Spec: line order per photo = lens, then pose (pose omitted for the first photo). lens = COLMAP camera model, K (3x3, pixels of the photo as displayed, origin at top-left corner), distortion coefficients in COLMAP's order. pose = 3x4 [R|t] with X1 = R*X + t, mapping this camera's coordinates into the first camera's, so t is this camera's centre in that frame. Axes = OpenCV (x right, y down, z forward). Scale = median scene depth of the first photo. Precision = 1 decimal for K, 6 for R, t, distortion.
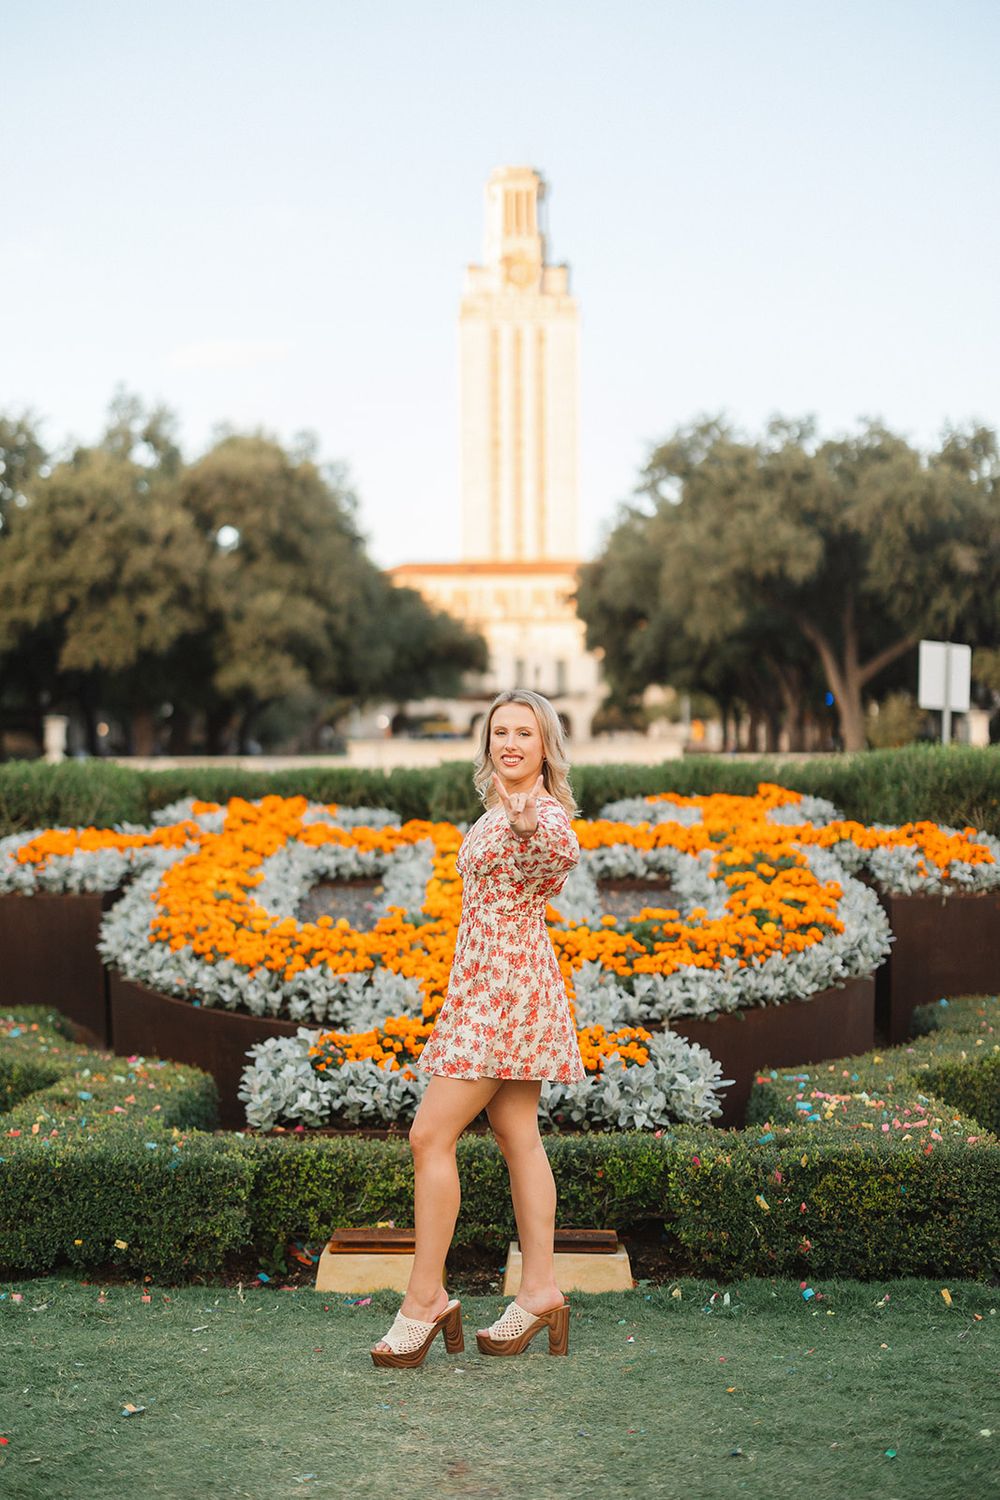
lens RADIAL K [[2134.8, 0, 484.8], [0, 2134.8, 746.0], [0, 0, 1]] dist [0.004743, 0.005281]
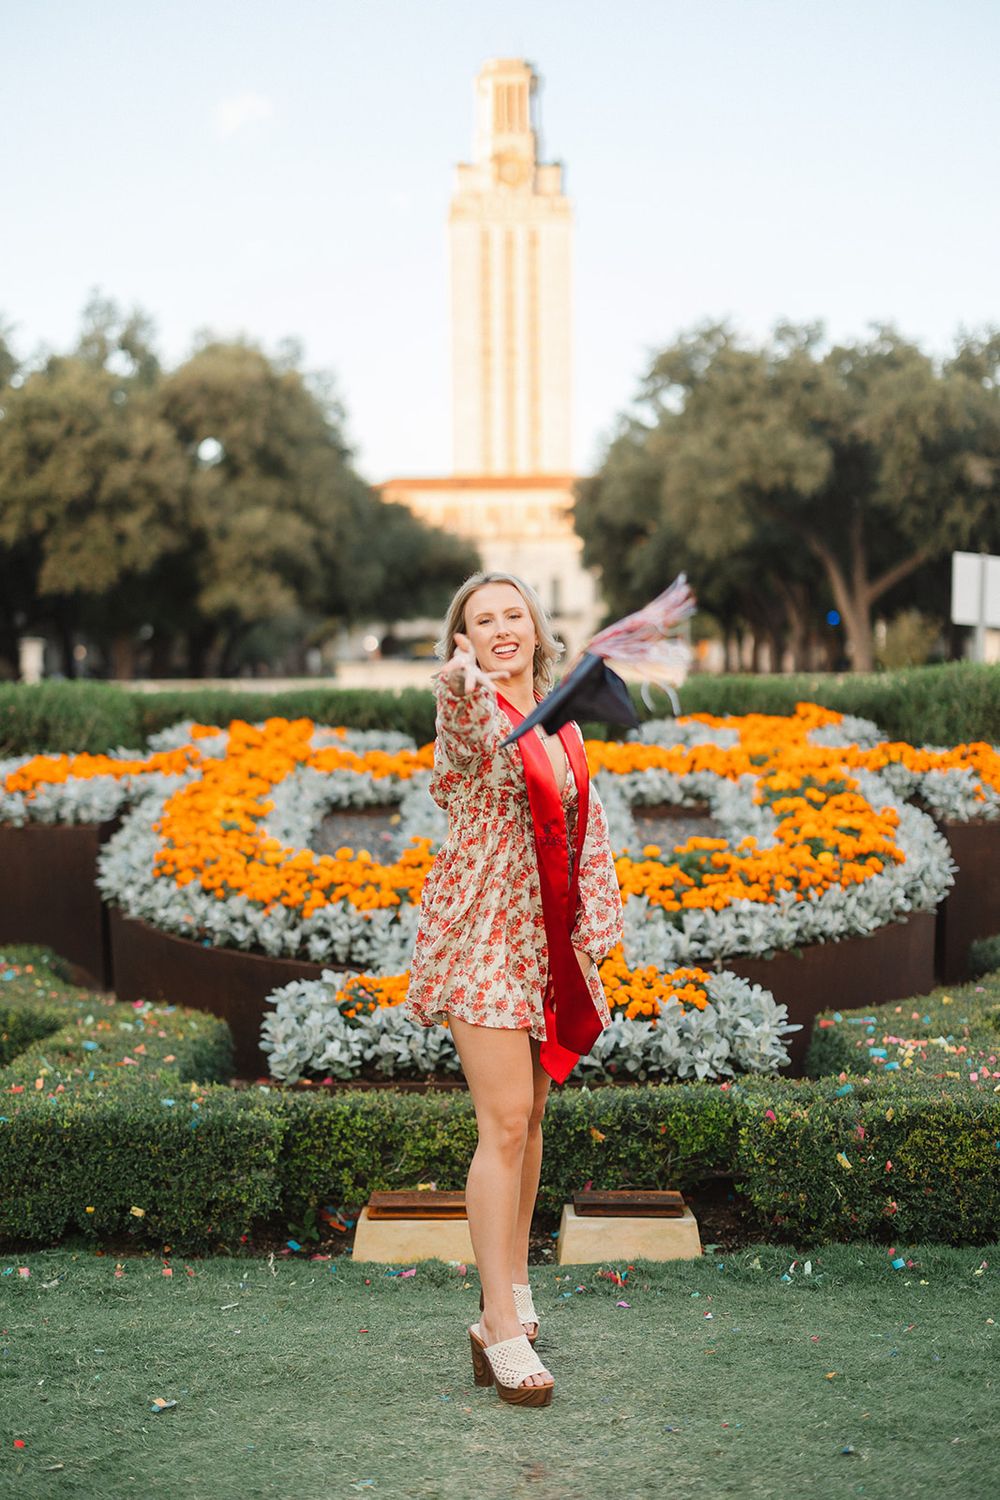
lens RADIAL K [[2205.0, 0, 498.9], [0, 2205.0, 771.1], [0, 0, 1]] dist [0.000824, 0.012481]
pose [[0.999928, -0.004565, 0.011088, -0.016415], [0.004046, 0.998915, 0.046394, 0.002530], [-0.011288, -0.046345, 0.998862, 0.045047]]
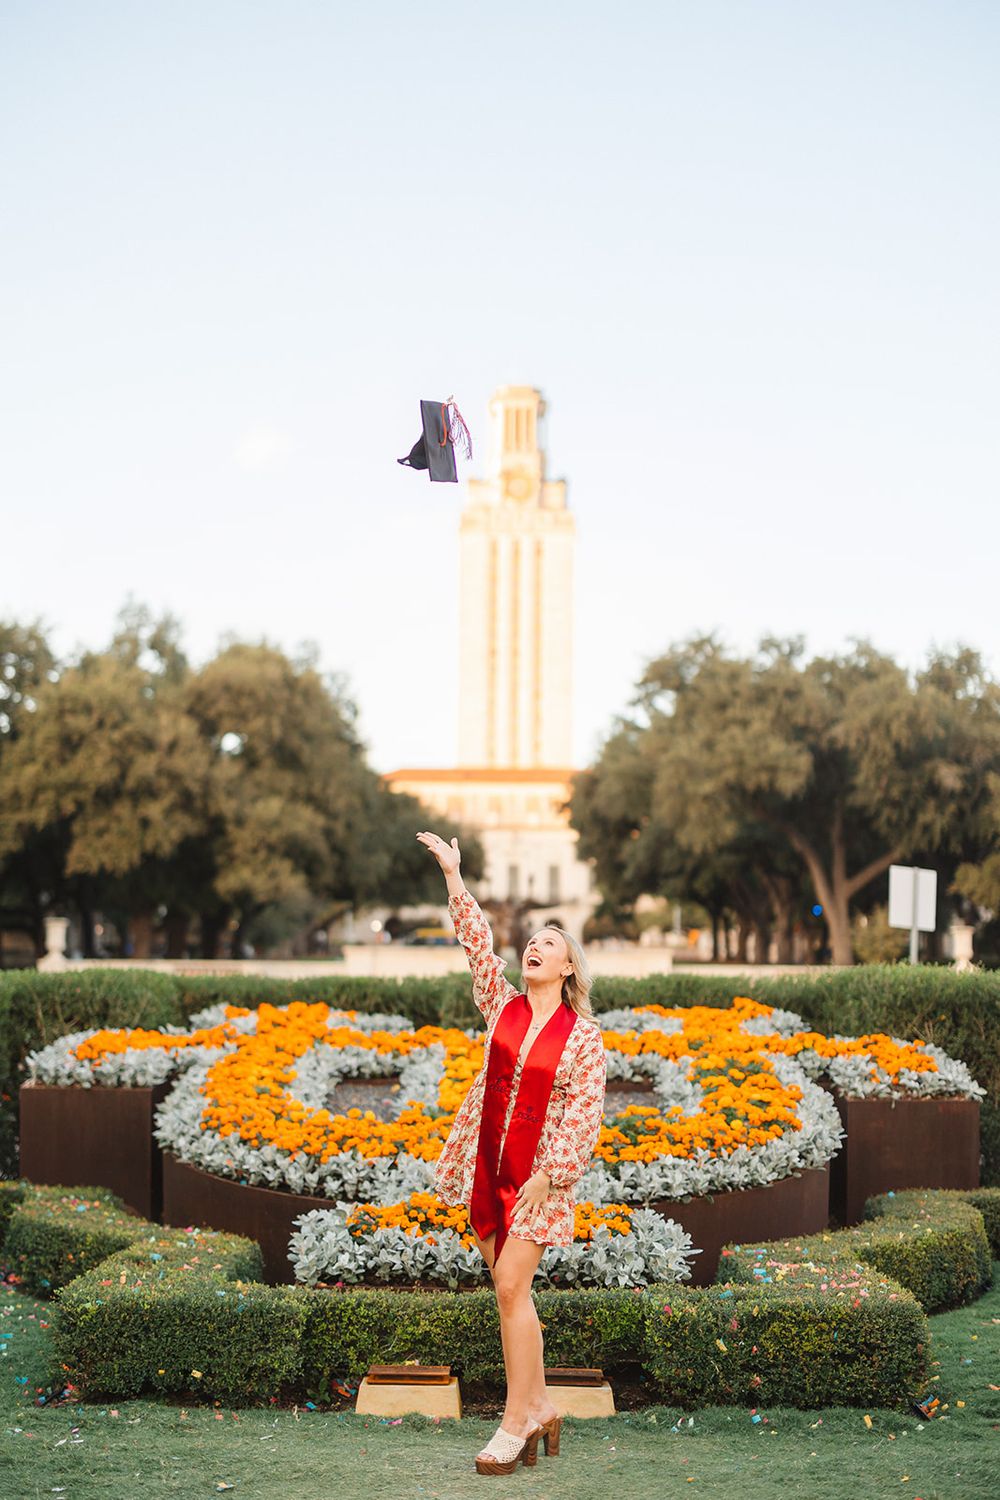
lens RADIAL K [[2150.2, 0, 523.7], [0, 2150.2, 747.5], [0, 0, 1]] dist [0.014058, 0.031665]
pose [[0.999631, 0.017278, 0.020960, -0.009538], [-0.015232, 0.995445, -0.094118, -0.006105], [-0.022491, 0.093764, 0.995340, -0.162151]]
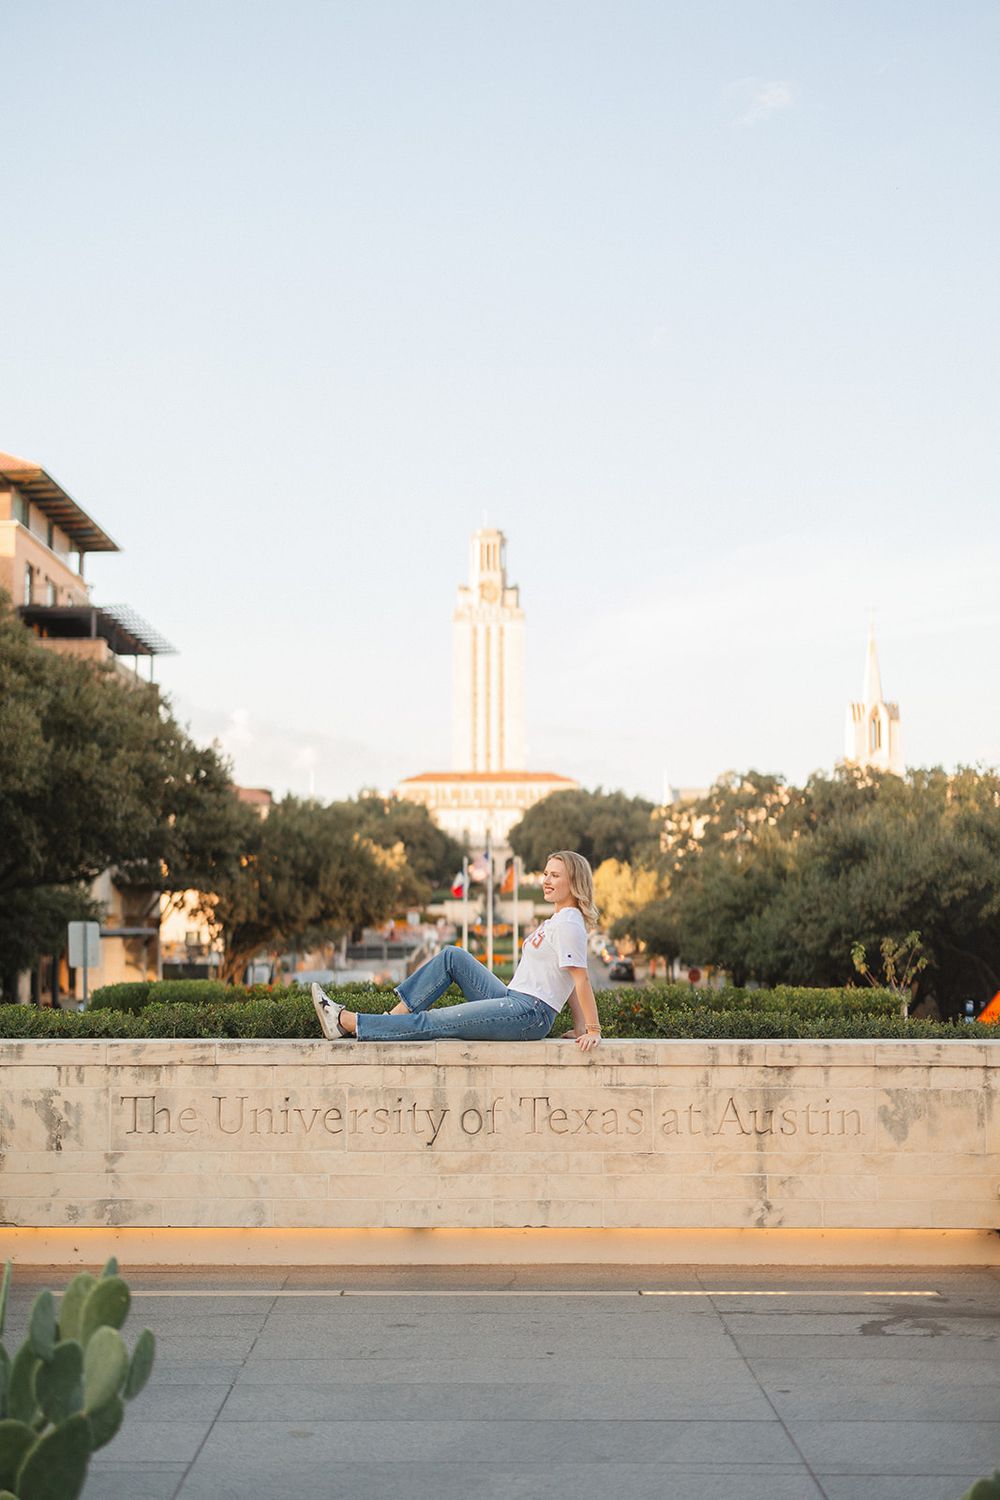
lens RADIAL K [[2205.0, 0, 498.9], [0, 2205.0, 771.1], [0, 0, 1]] dist [0.000824, 0.012481]
pose [[0.999727, 0.005604, 0.022667, -0.182619], [-0.005009, 0.999644, -0.026221, -0.410923], [-0.022806, 0.026100, 0.999399, -9.069349]]
